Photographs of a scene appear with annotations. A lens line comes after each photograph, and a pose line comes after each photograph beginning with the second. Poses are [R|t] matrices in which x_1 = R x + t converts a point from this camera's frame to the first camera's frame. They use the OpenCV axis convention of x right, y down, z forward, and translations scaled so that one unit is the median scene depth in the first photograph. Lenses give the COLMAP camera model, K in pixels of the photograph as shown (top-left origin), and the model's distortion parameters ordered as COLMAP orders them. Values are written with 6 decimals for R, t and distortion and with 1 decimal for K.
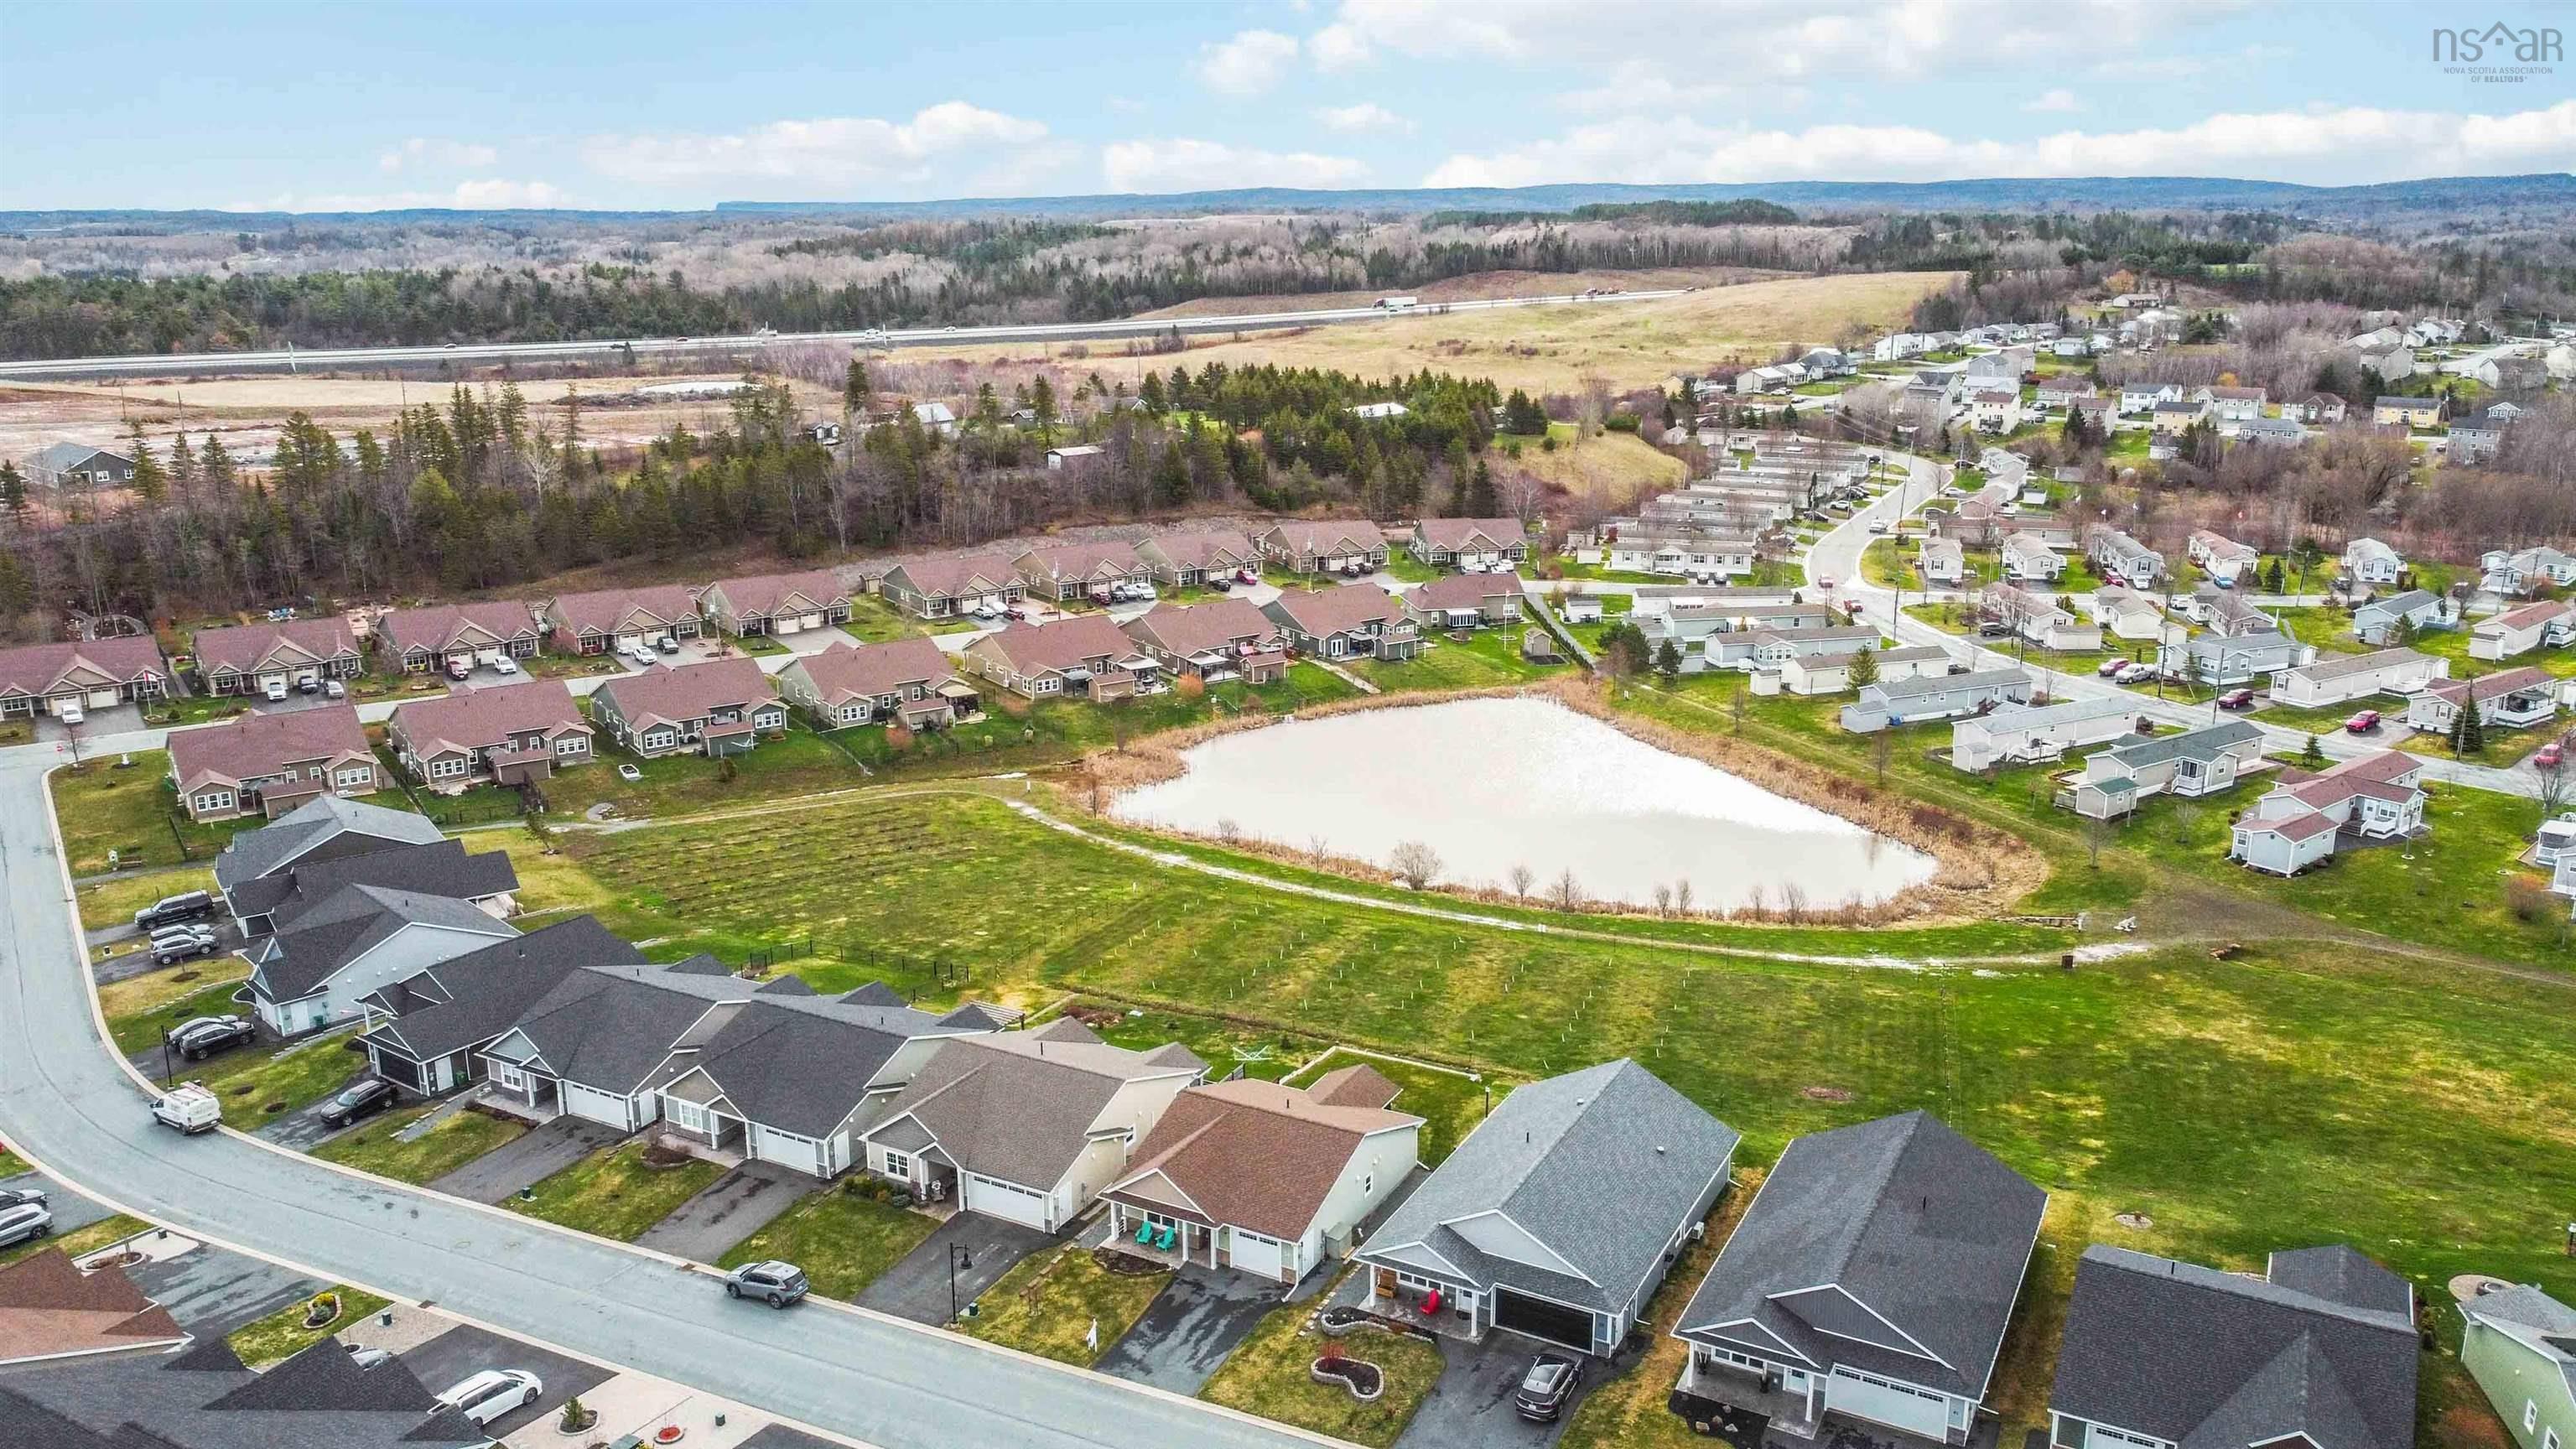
lens RADIAL K [[1905.2, 0, 1291.5], [0, 1905.2, 732.5], [0, 0, 1]] dist [0.032434, -0.082922]
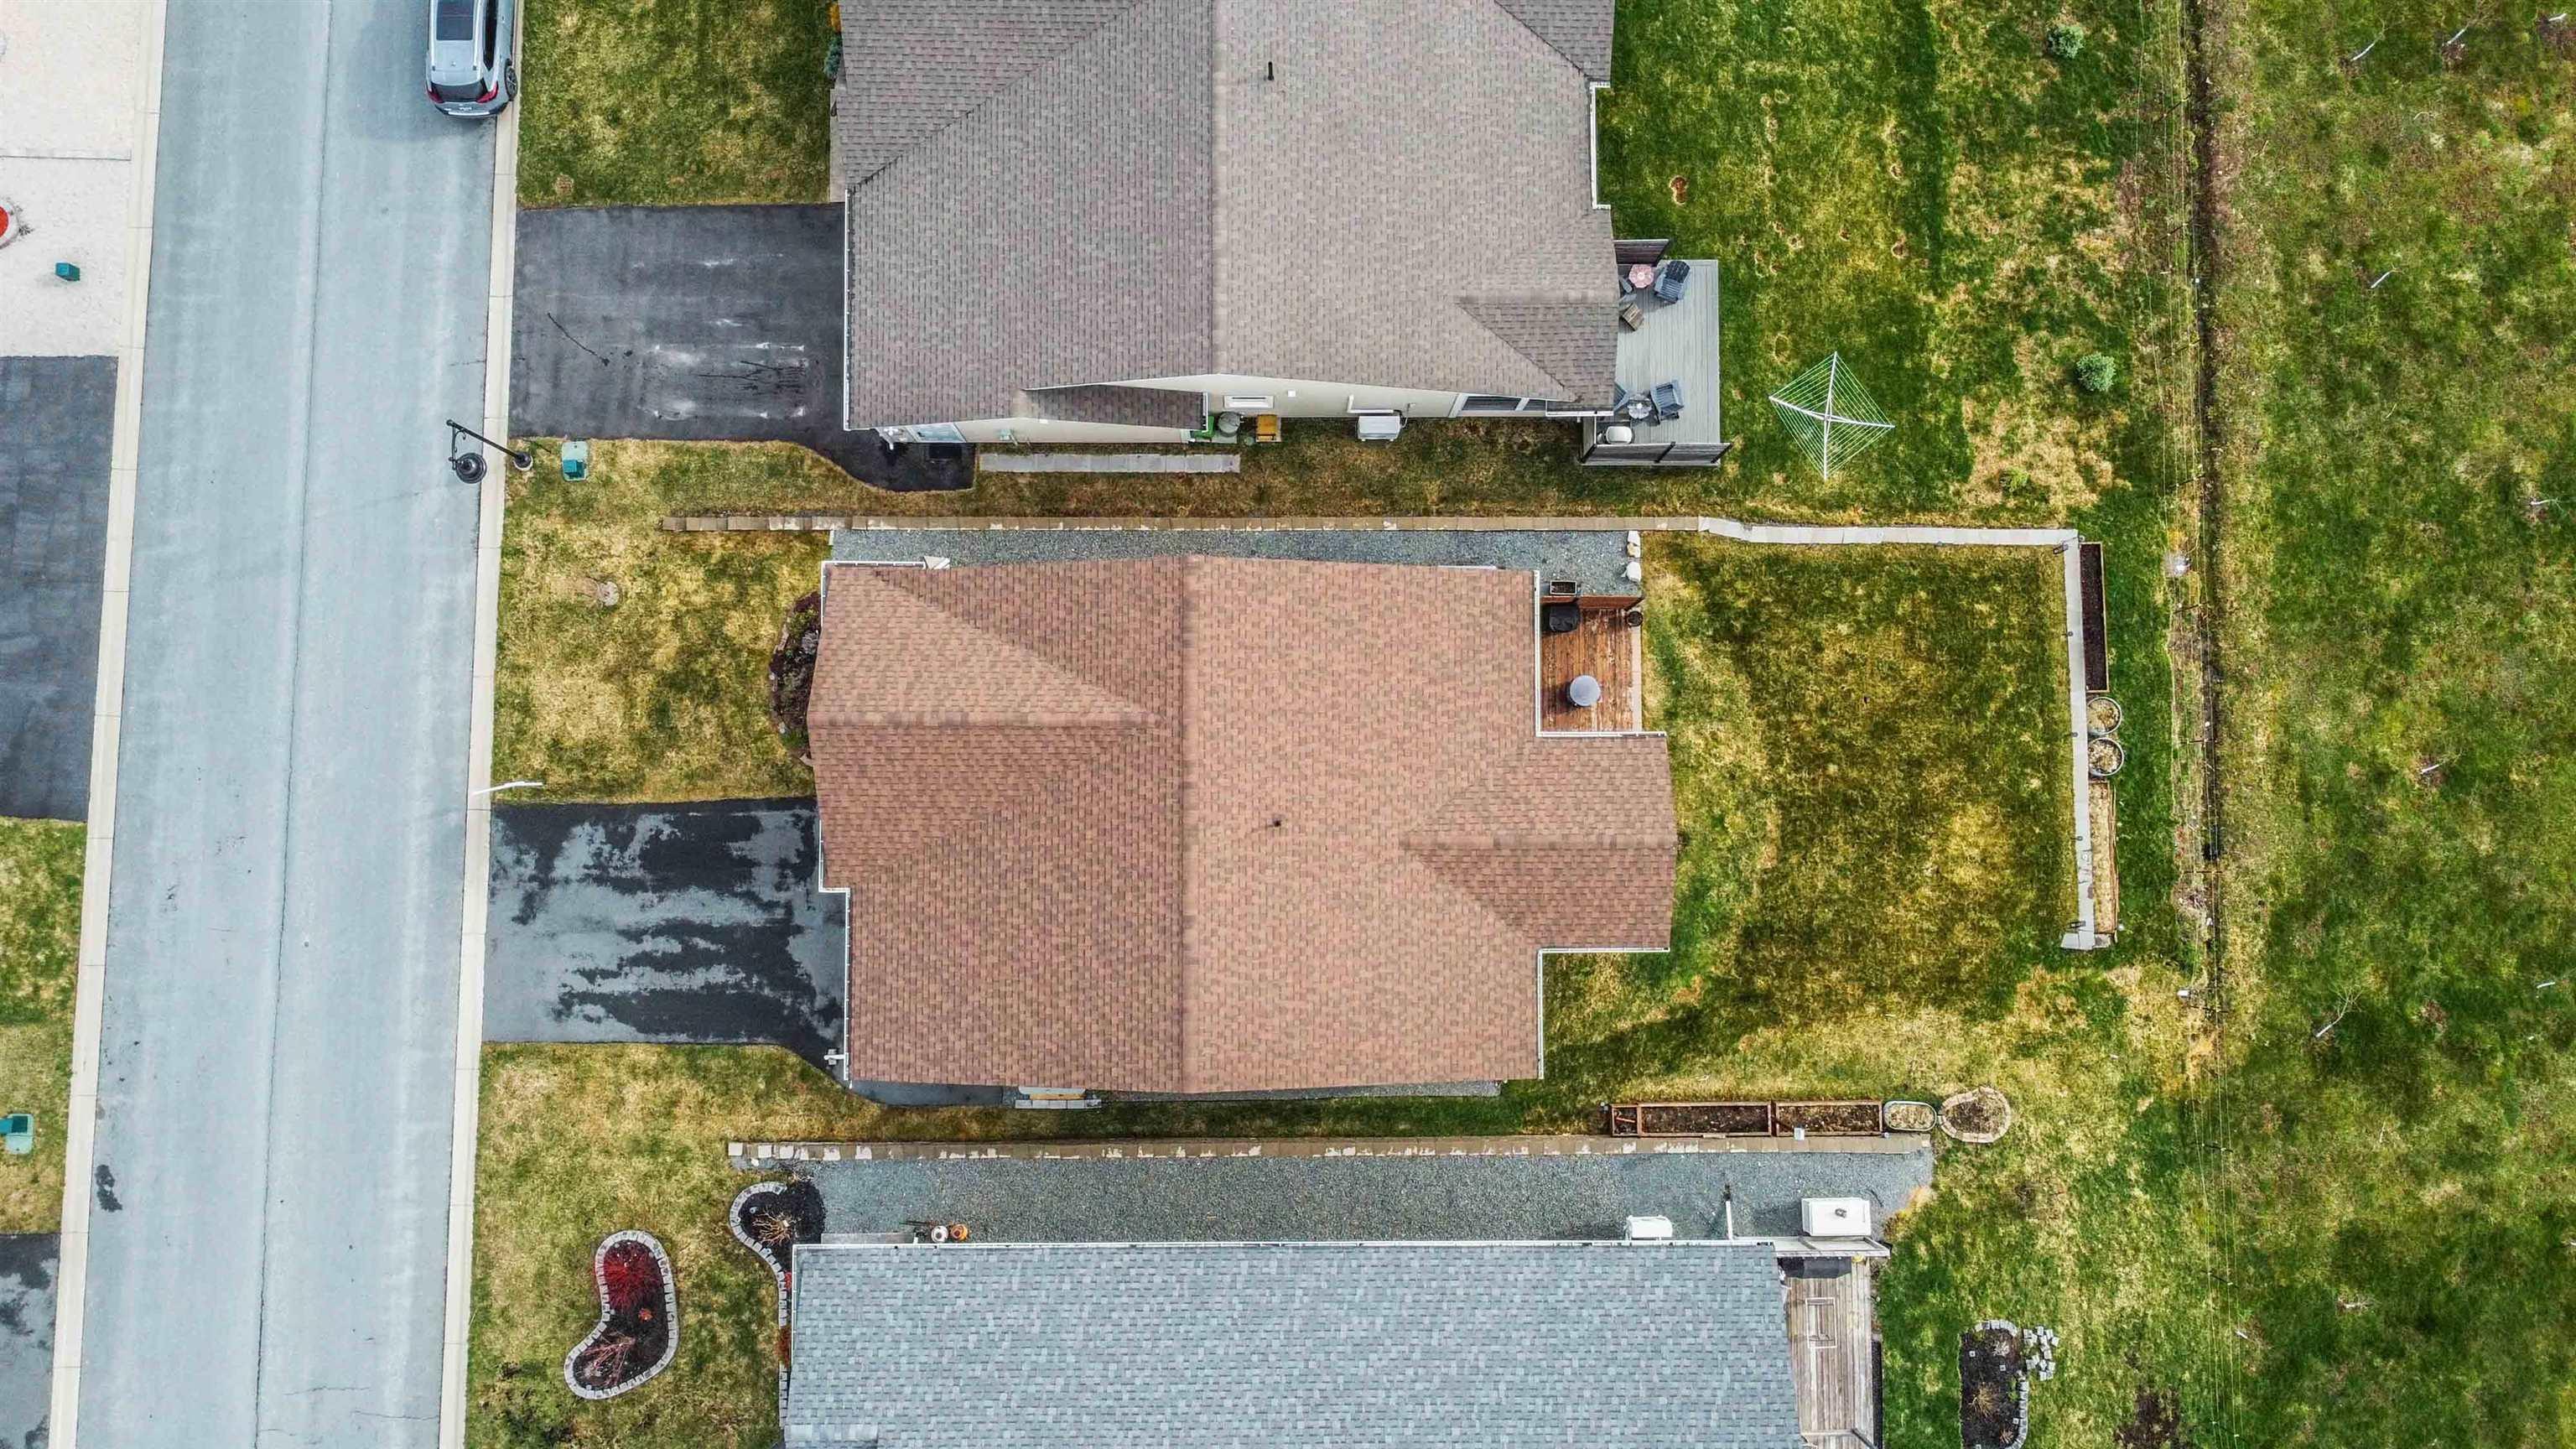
lens RADIAL K [[1922.0, 0, 1288.0], [0, 1922.0, 724.5], [0, 0, 1]] dist [0.001095, -0.006959]
pose [[0.471653, 0.881299, -0.029256, -0.004371], [-0.247809, 0.164318, 0.954772, -0.098124], [0.846247, -0.443071, 0.295895, 0.483520]]
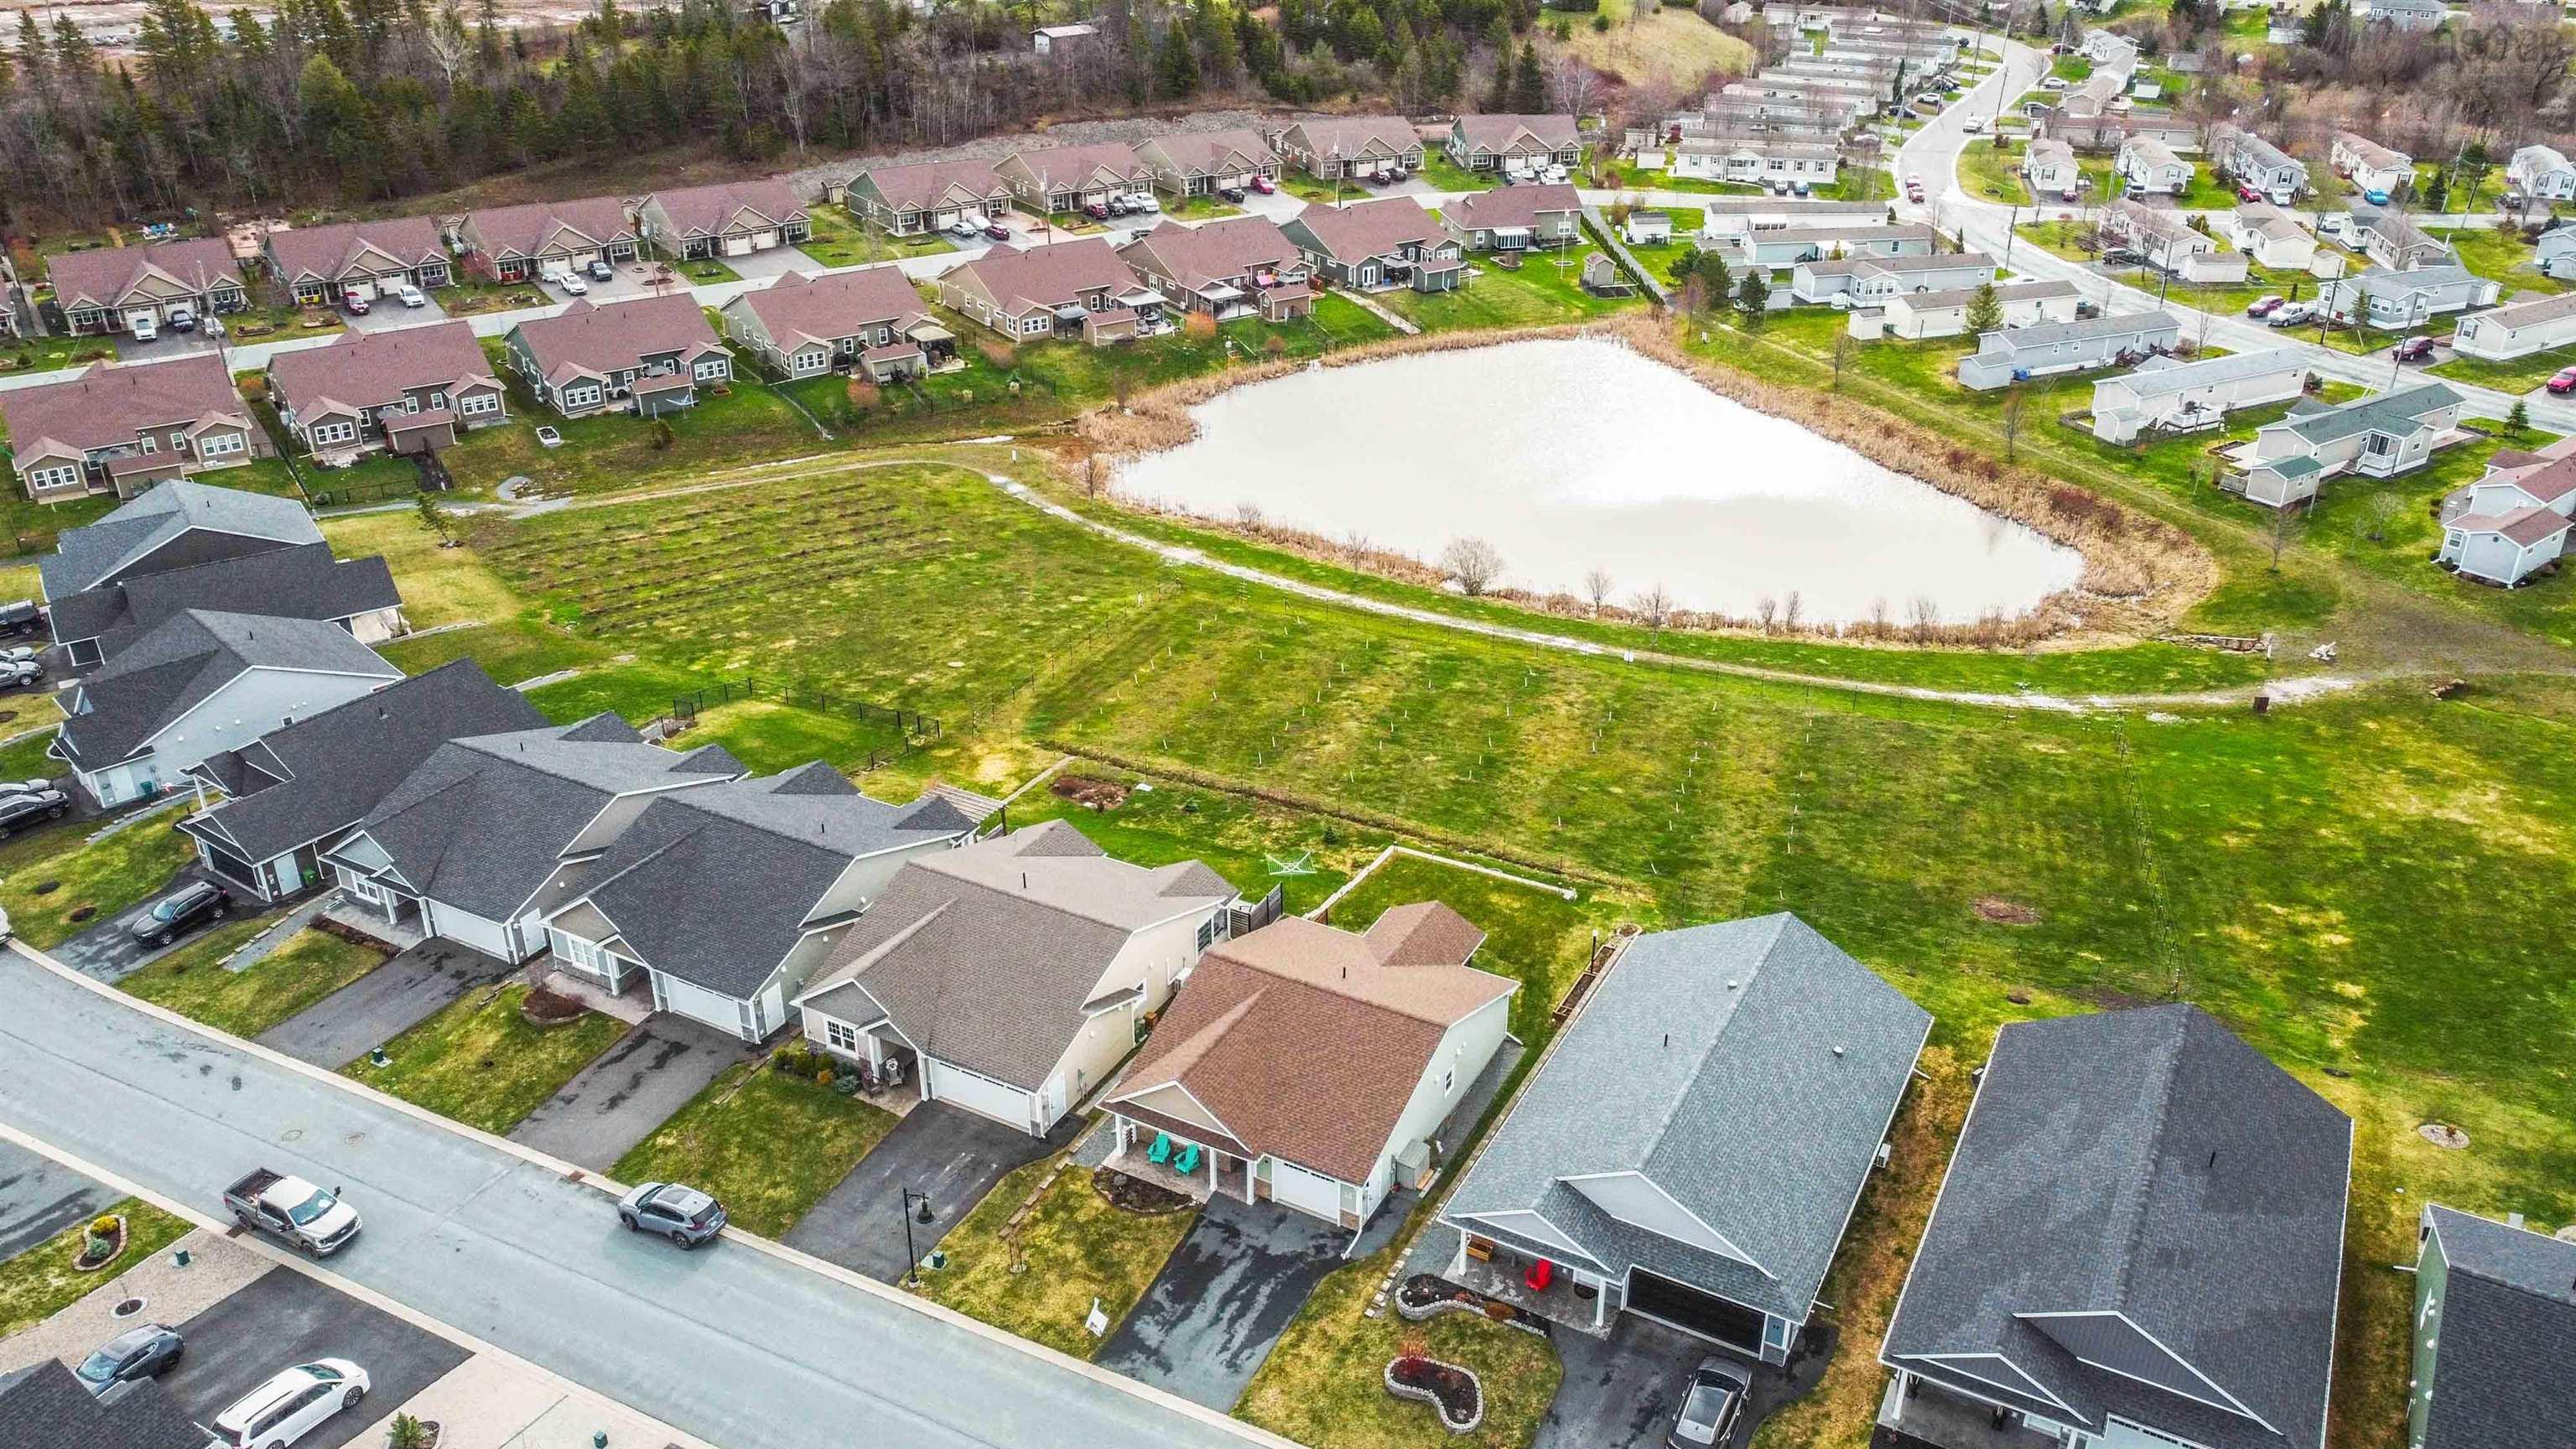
lens RADIAL K [[1922.0, 0, 1288.0], [0, 1922.0, 724.5], [0, 0, 1]] dist [0.001095, -0.006959]
pose [[0.999977, 0.005444, -0.003932, -0.011954], [-0.004527, 0.978971, 0.203950, -0.032614], [0.004960, -0.203927, 0.978973, 0.142647]]
